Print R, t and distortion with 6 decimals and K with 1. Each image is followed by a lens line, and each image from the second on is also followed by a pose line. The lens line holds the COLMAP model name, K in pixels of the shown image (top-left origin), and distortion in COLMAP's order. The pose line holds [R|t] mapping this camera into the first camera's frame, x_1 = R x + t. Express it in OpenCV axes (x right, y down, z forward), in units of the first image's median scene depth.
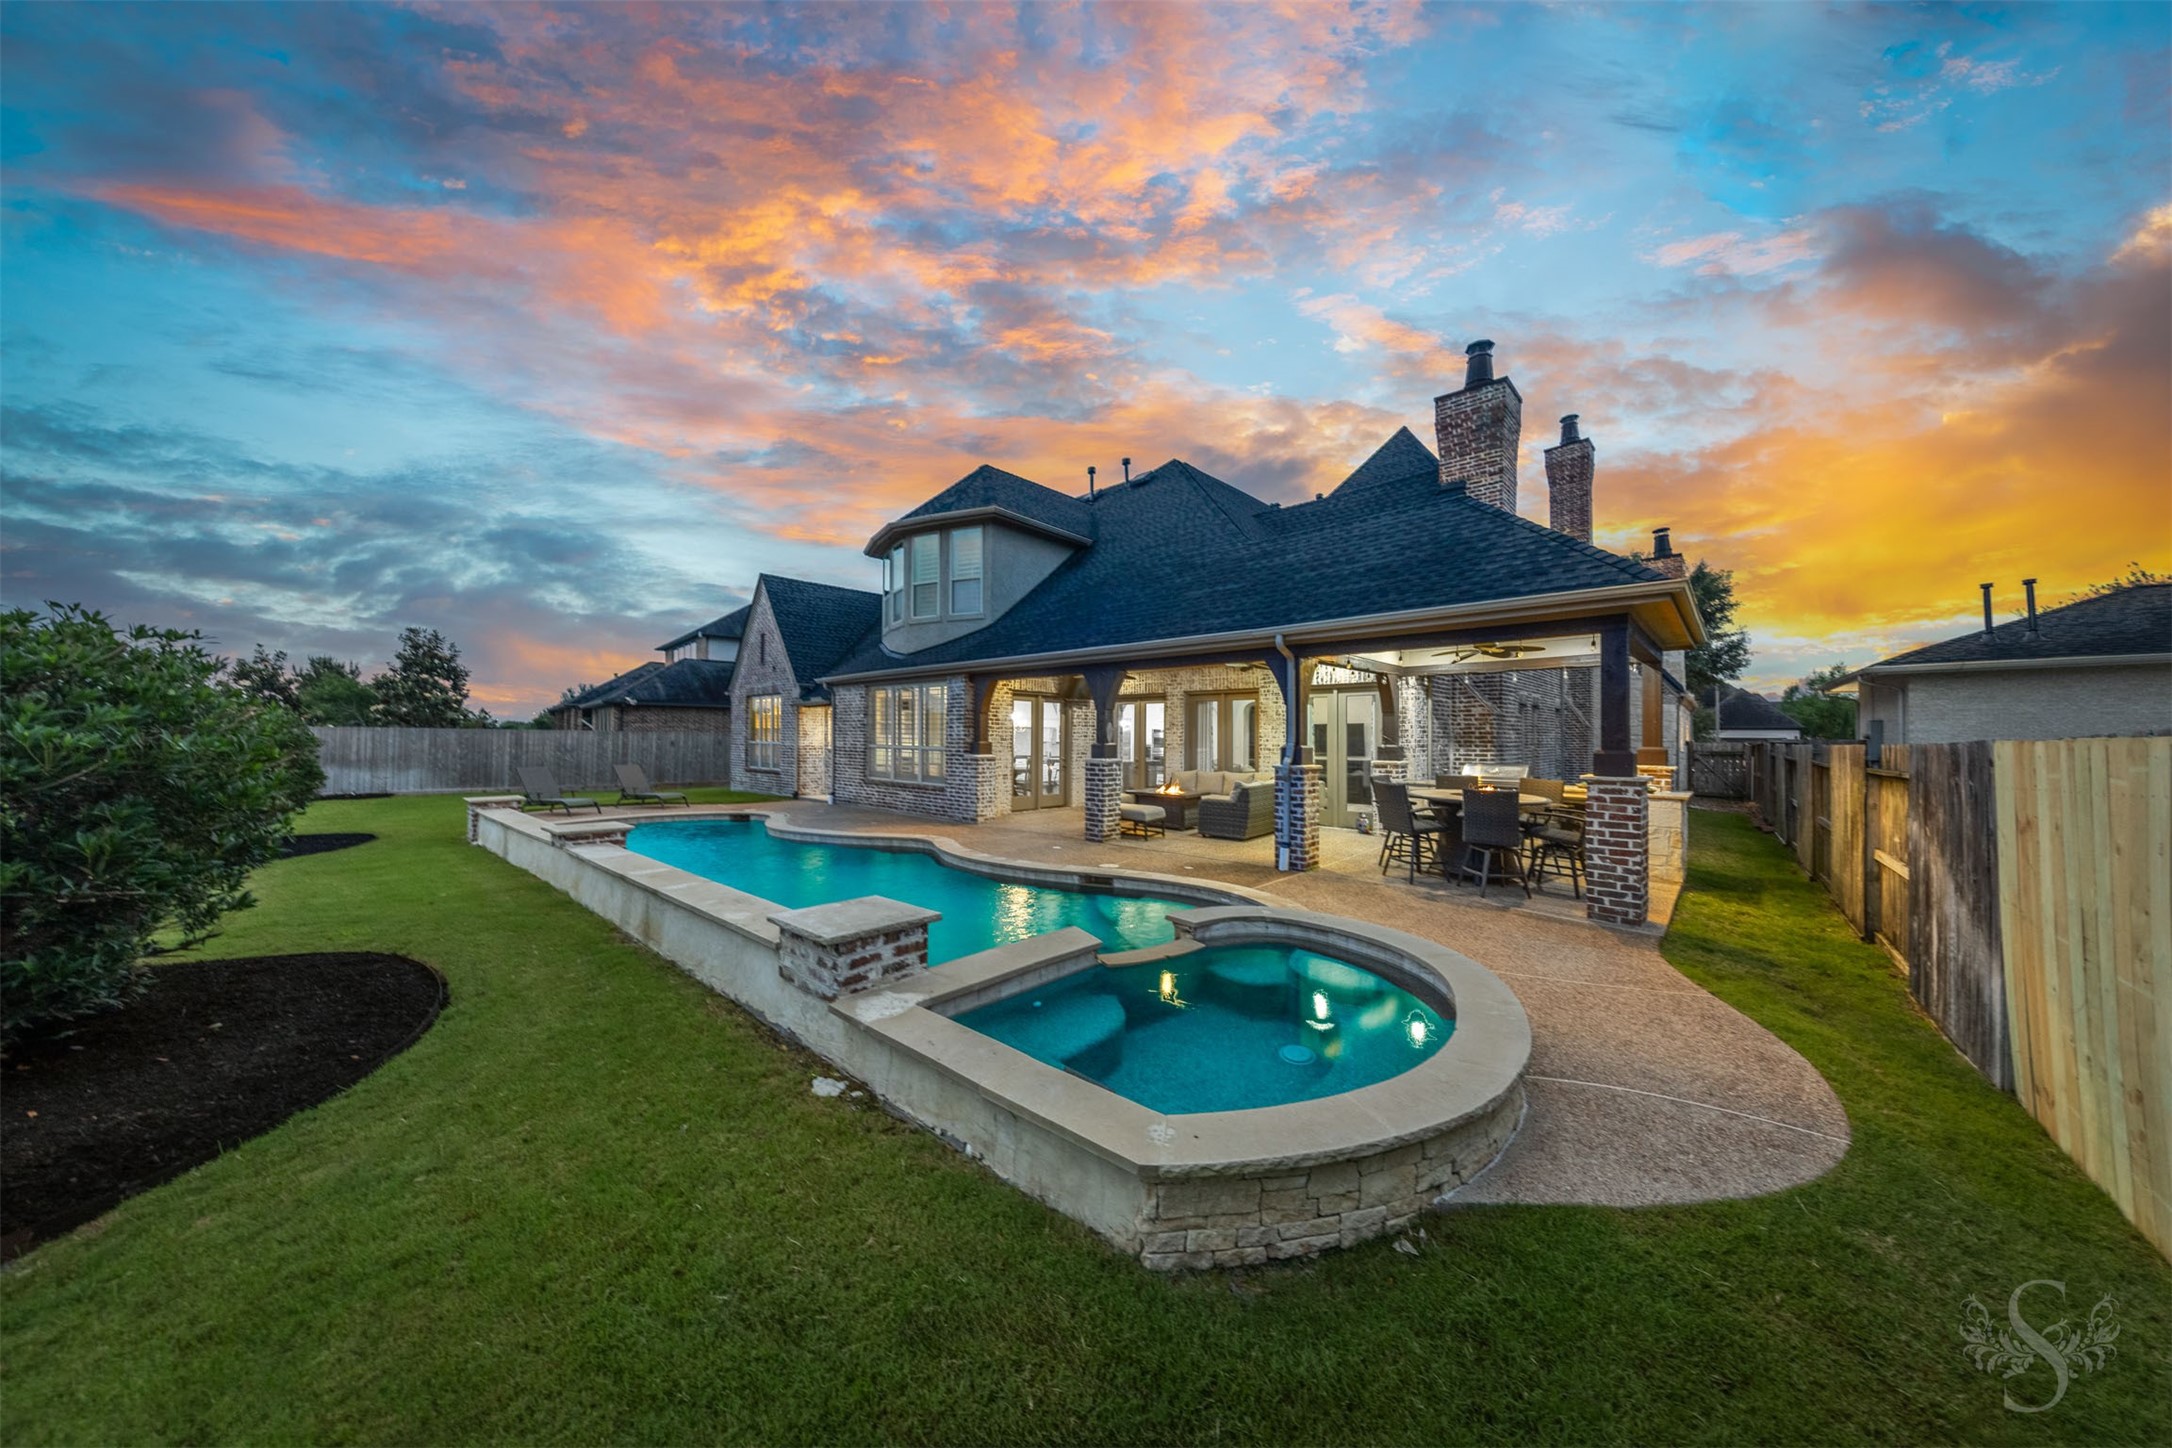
lens RADIAL K [[692.4, 0, 1080.2], [0, 692.4, 730.8], [0, 0, 1]] dist [0.004481, 0.000345]
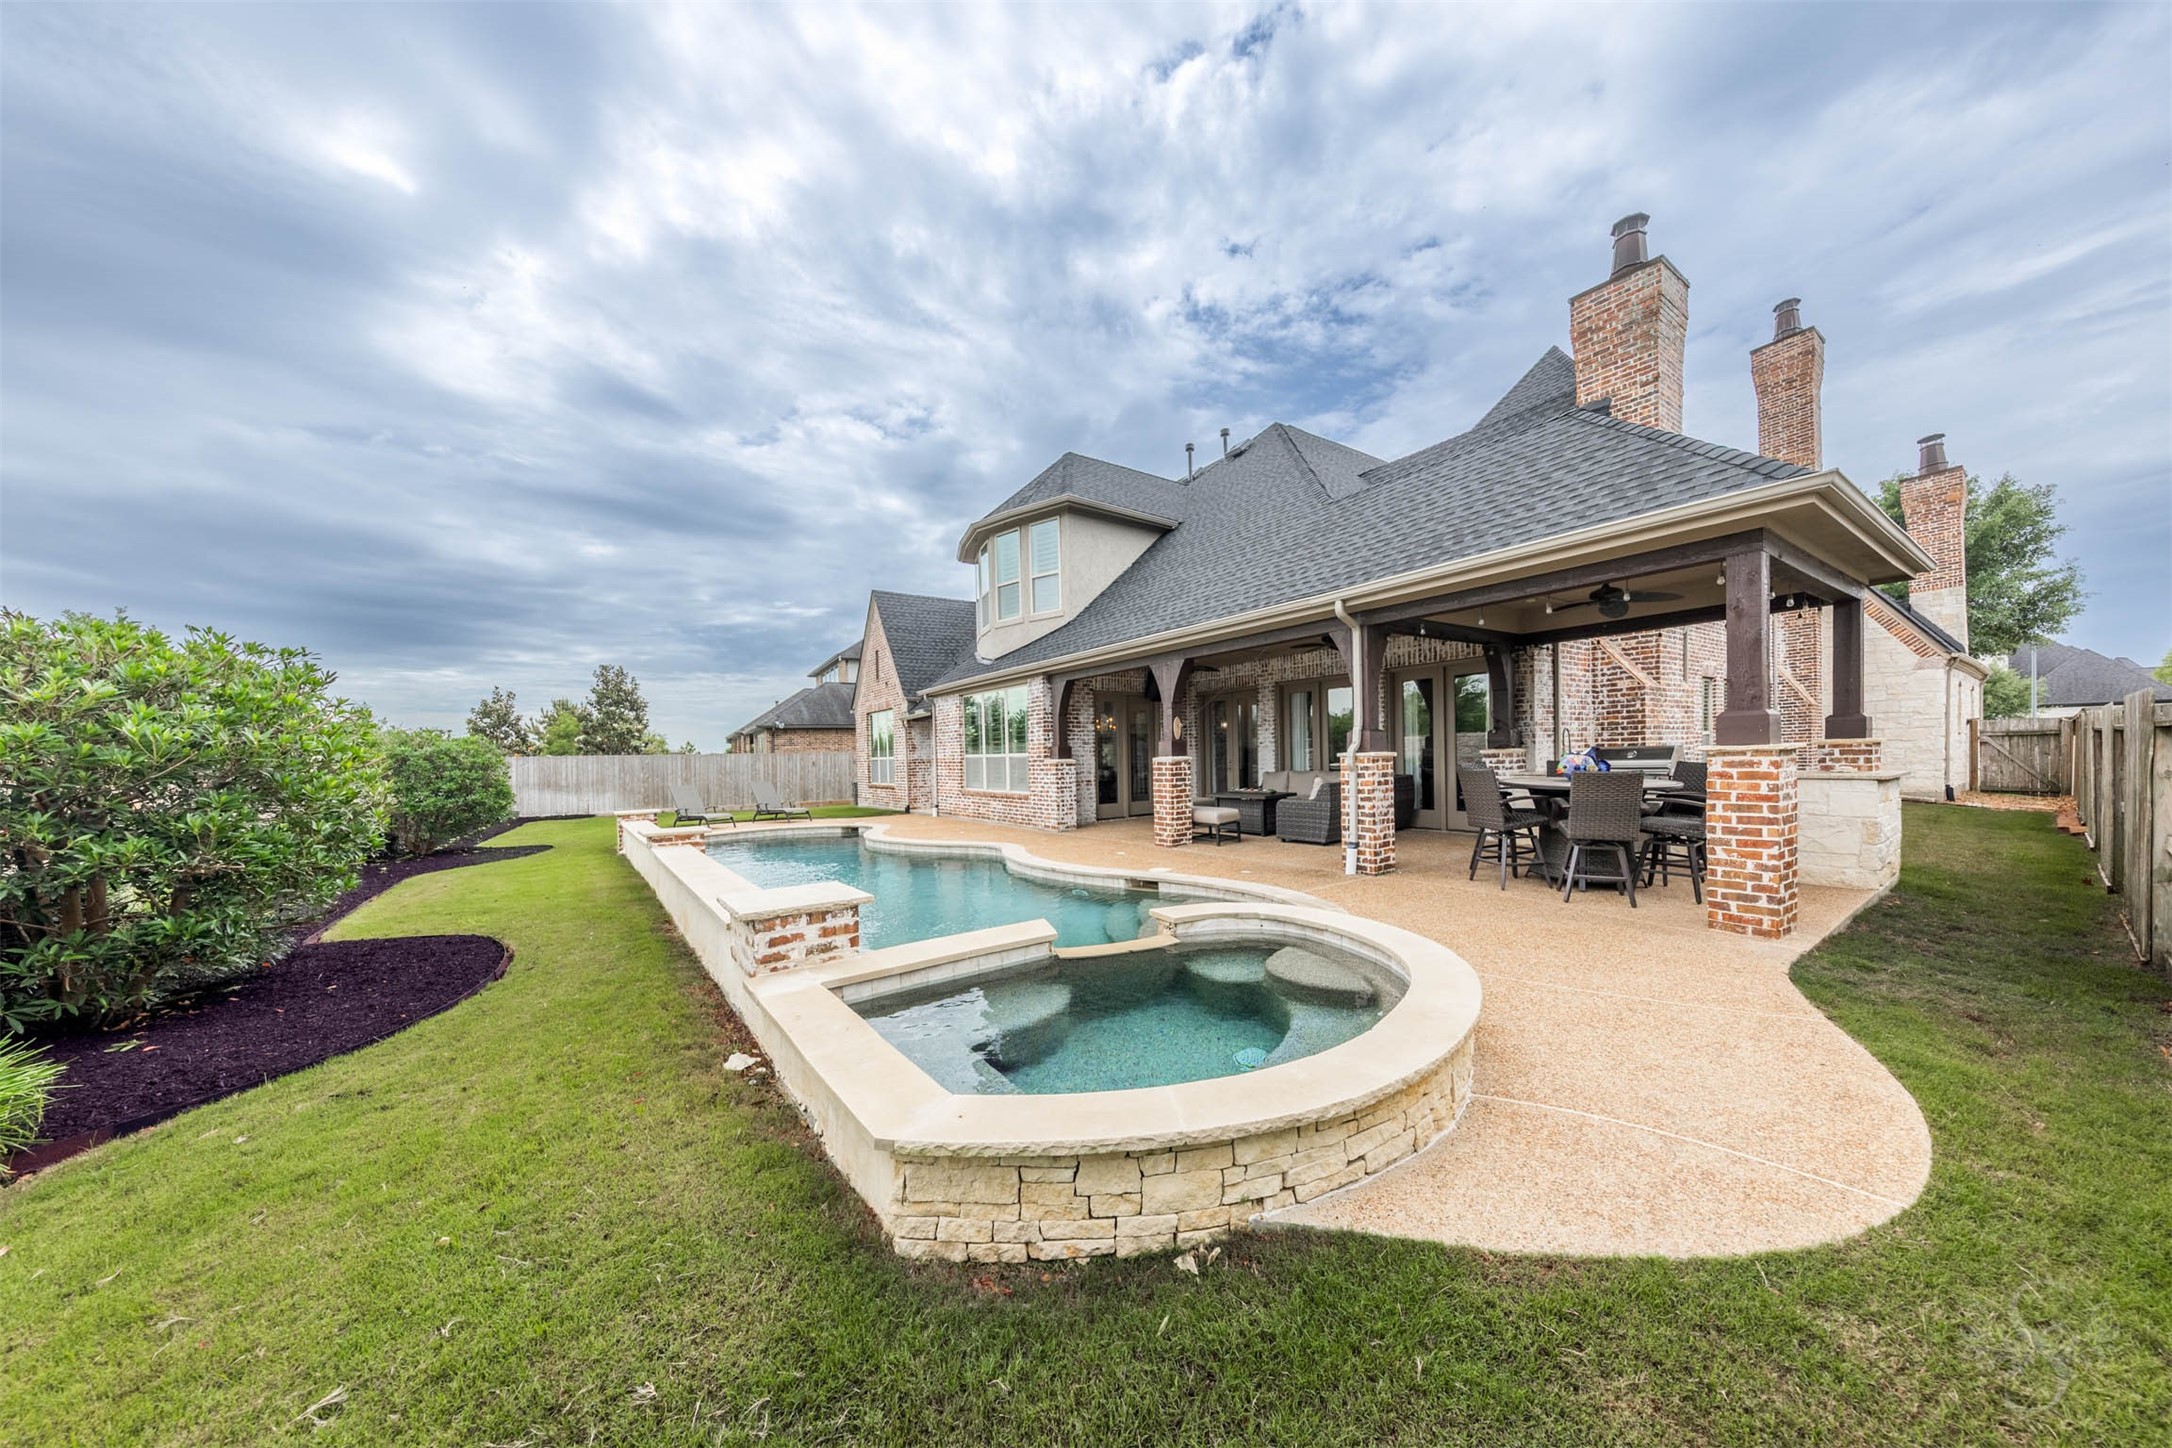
lens RADIAL K [[731.5, 0, 1107.0], [0, 731.5, 773.9], [0, 0, 1]] dist [0.006171, -0.000282]
pose [[0.979038, -0.019870, -0.202705, 0.248321], [0.025924, 0.999292, 0.027255, 0.058842], [0.202020, -0.031939, 0.978860, 0.063472]]
